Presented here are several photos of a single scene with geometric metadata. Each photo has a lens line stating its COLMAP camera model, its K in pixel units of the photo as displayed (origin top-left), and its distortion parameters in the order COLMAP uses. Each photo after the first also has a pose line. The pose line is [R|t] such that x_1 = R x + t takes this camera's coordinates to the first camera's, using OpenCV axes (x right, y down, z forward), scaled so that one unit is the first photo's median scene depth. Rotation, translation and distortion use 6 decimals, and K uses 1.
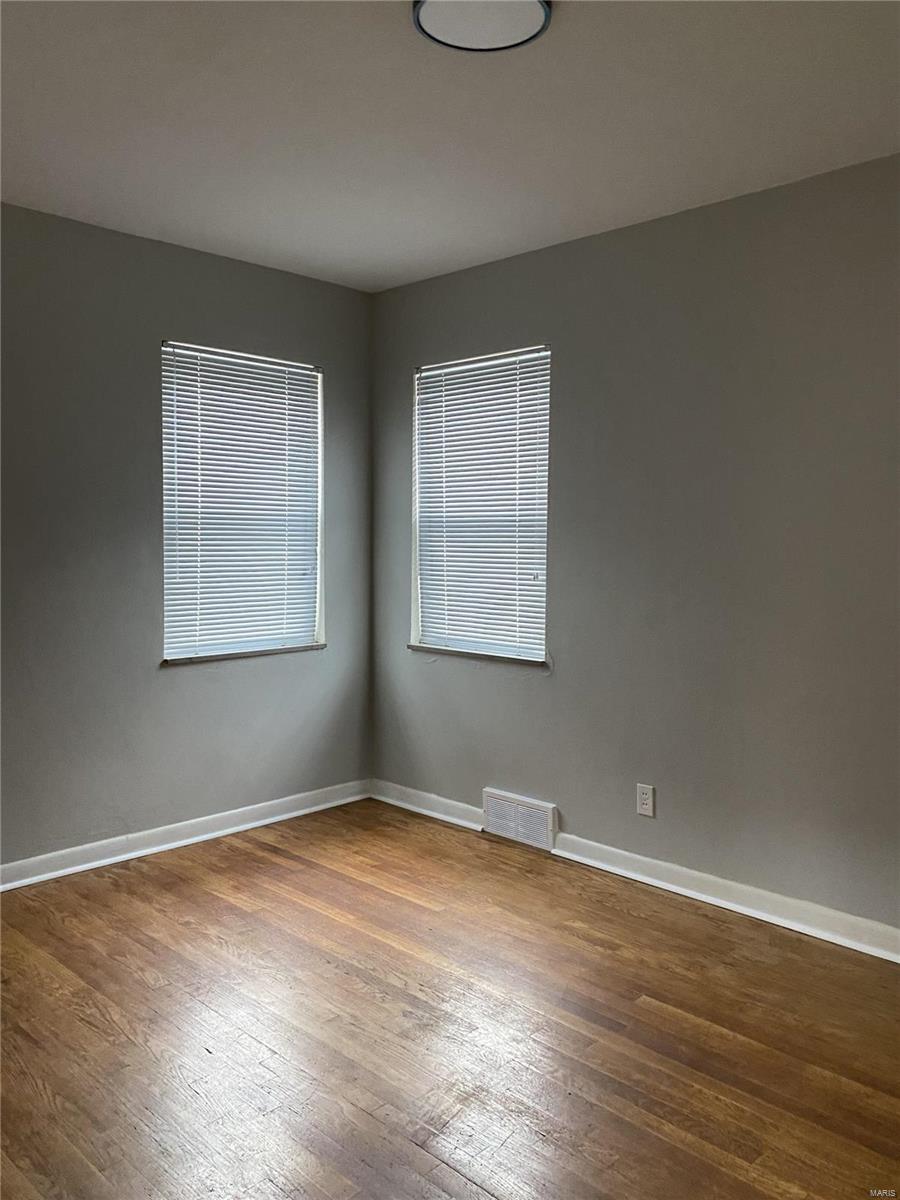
lens RADIAL K [[946.4, 0, 450.7], [0, 946.4, 581.4], [0, 0, 1]] dist [0.000469, -0.002107]
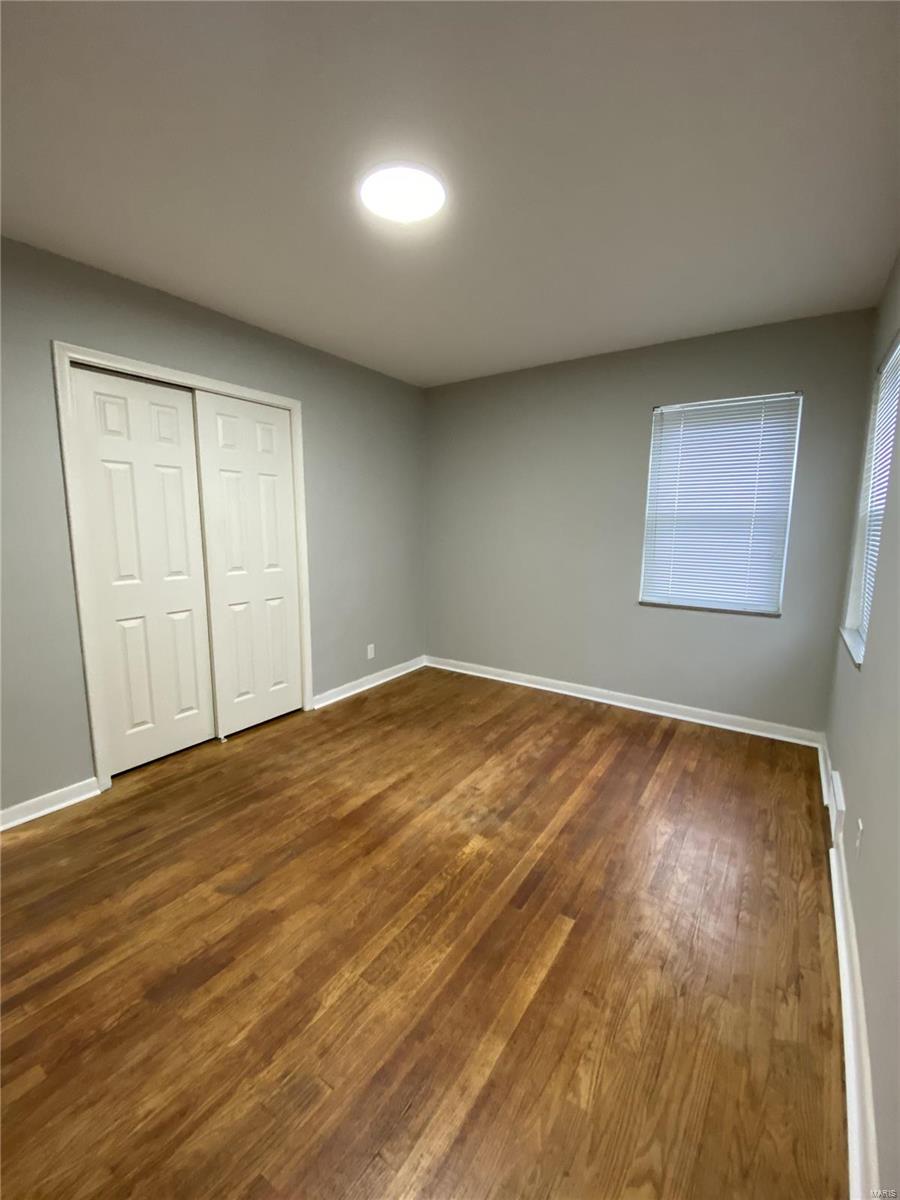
lens RADIAL K [[488.2, 0, 448.4], [0, 488.2, 593.4], [0, 0, 1]] dist [0.056752, -0.036014]
pose [[0.181020, 0.134124, -0.974291, 0.556703], [-0.051600, 0.990588, 0.126780, -0.030579], [0.982125, 0.027324, 0.186237, 0.546523]]
